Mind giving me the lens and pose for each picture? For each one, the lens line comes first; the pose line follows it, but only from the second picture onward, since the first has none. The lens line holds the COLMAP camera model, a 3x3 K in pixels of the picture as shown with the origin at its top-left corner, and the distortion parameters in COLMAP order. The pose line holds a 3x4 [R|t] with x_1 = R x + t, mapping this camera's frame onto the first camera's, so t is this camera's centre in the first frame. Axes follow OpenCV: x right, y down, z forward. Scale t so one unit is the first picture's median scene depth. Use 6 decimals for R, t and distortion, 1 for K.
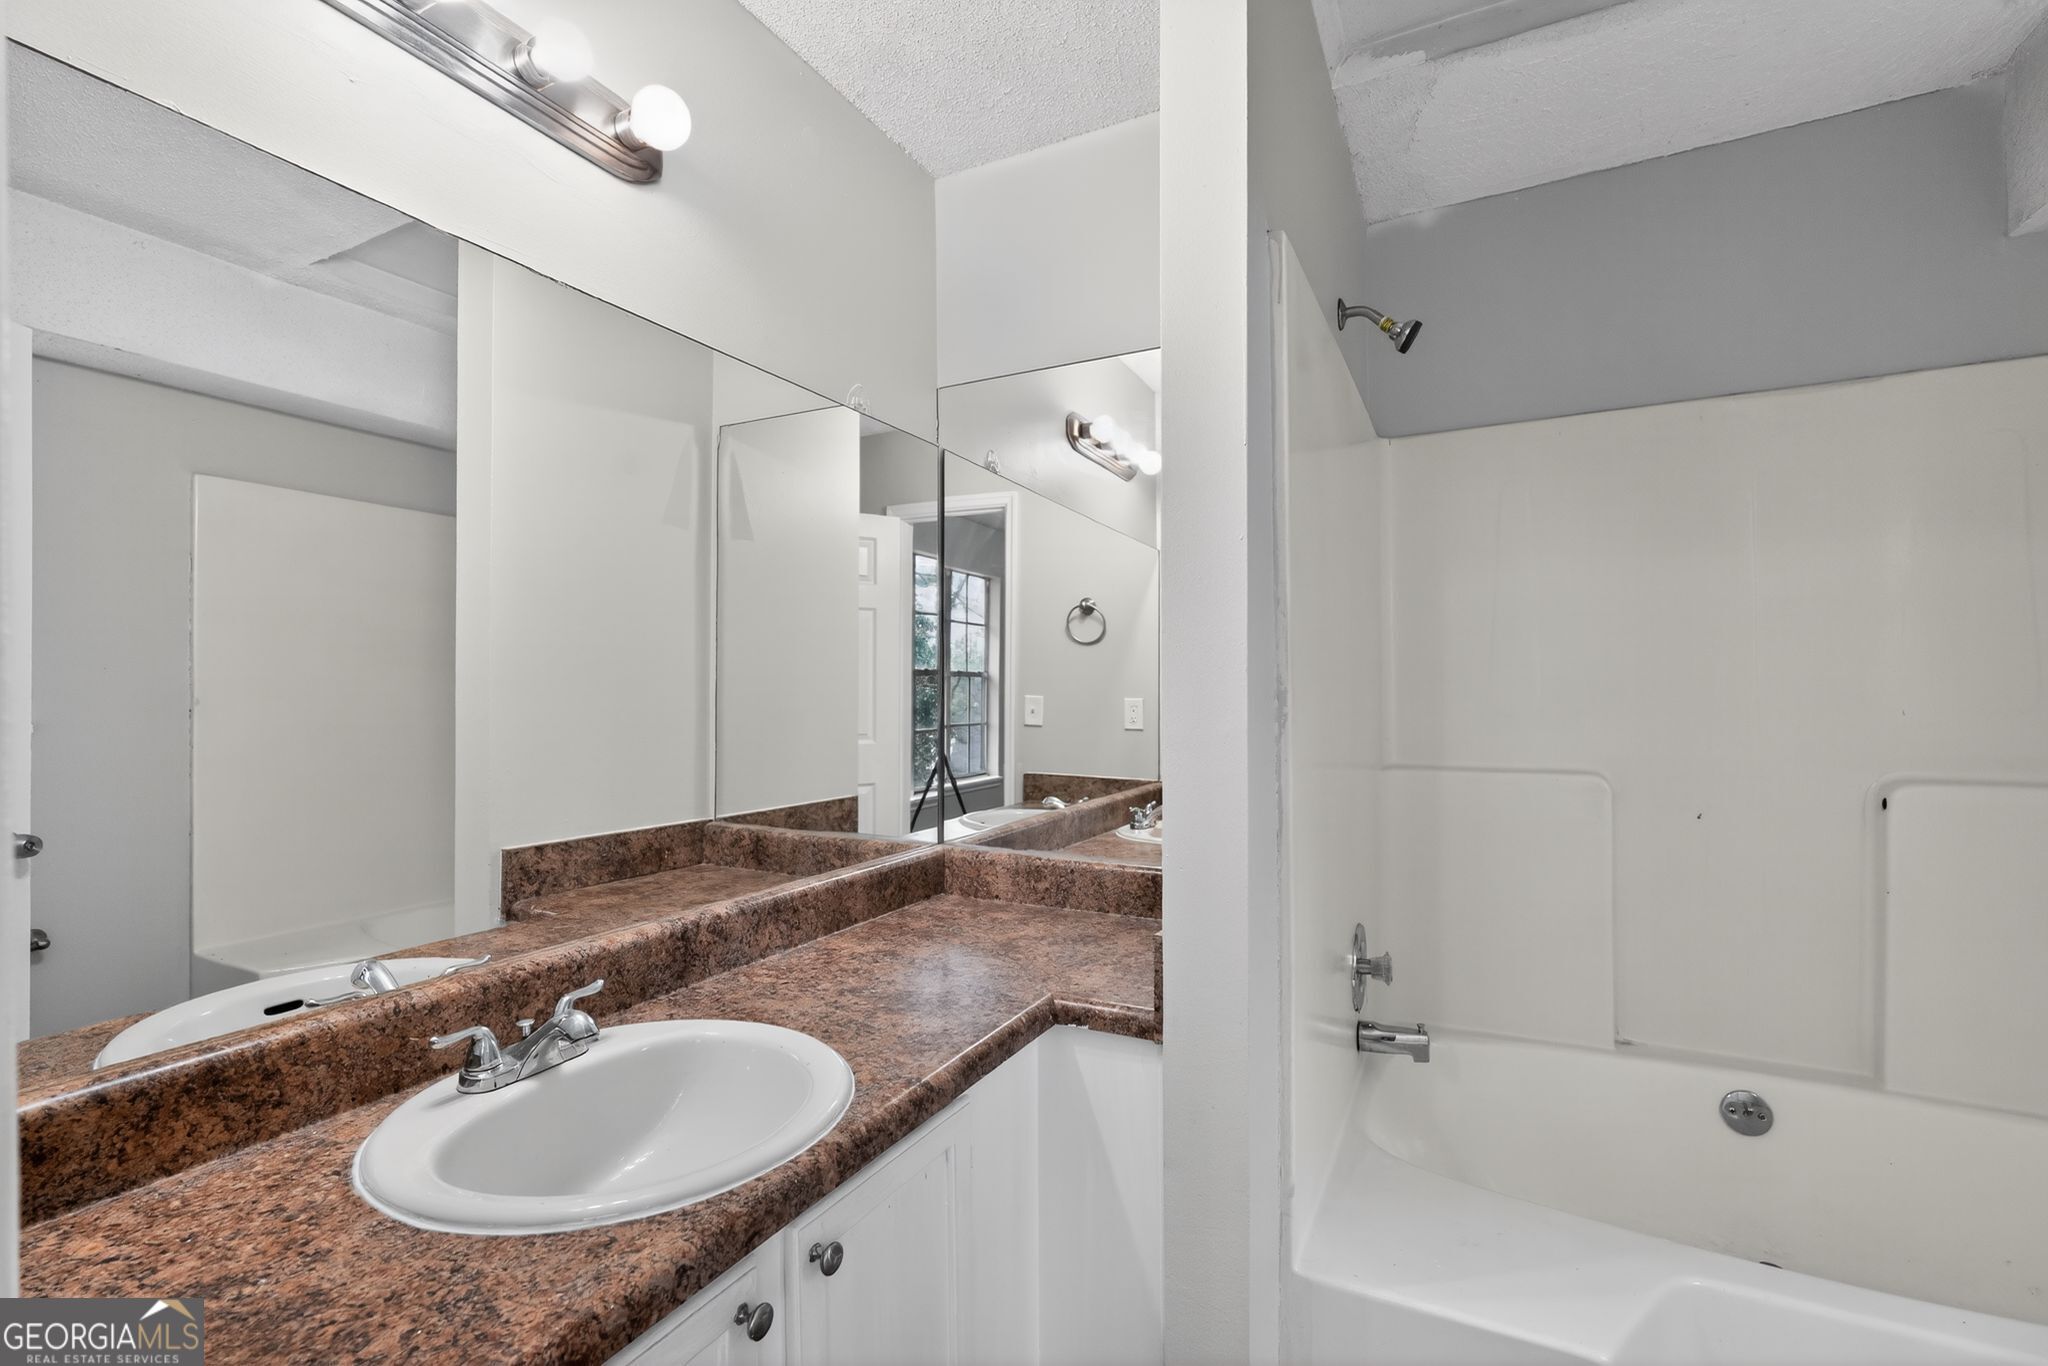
lens RADIAL K [[911.2, 0, 1028.6], [0, 911.2, 687.8], [0, 0, 1]] dist [-0.017568, 0.006533]
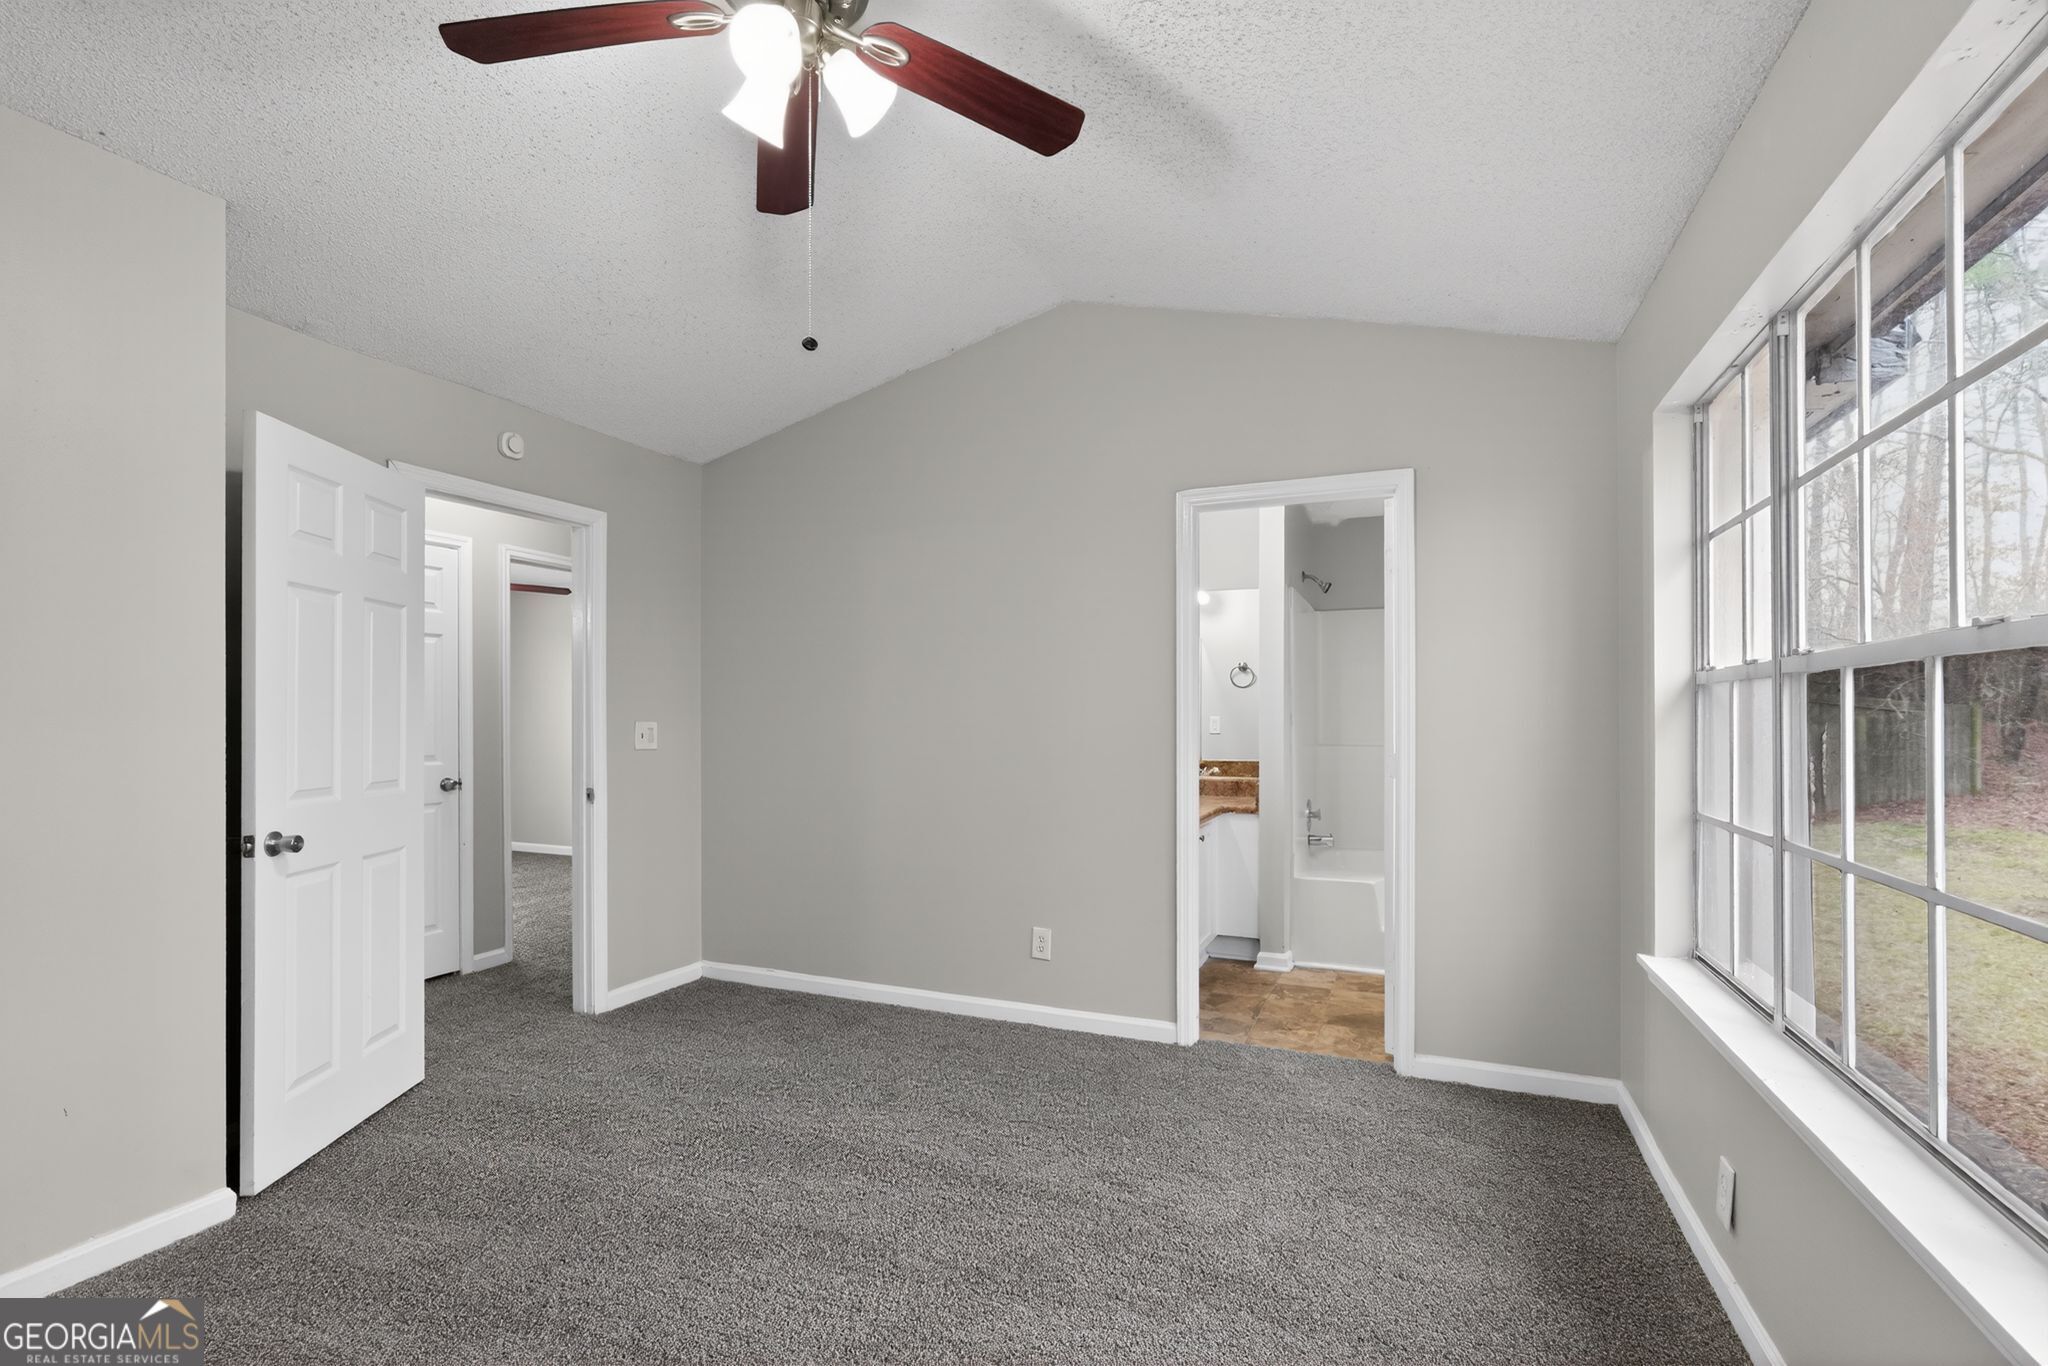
lens RADIAL K [[911.2, 0, 1025.8], [0, 911.2, 702.6], [0, 0, 1]] dist [-0.017568, 0.006533]
pose [[0.997259, 0.005382, 0.073799, -0.695354], [-0.004835, 0.999960, -0.007578, -0.006382], [-0.073837, 0.007201, 0.997244, -1.679976]]
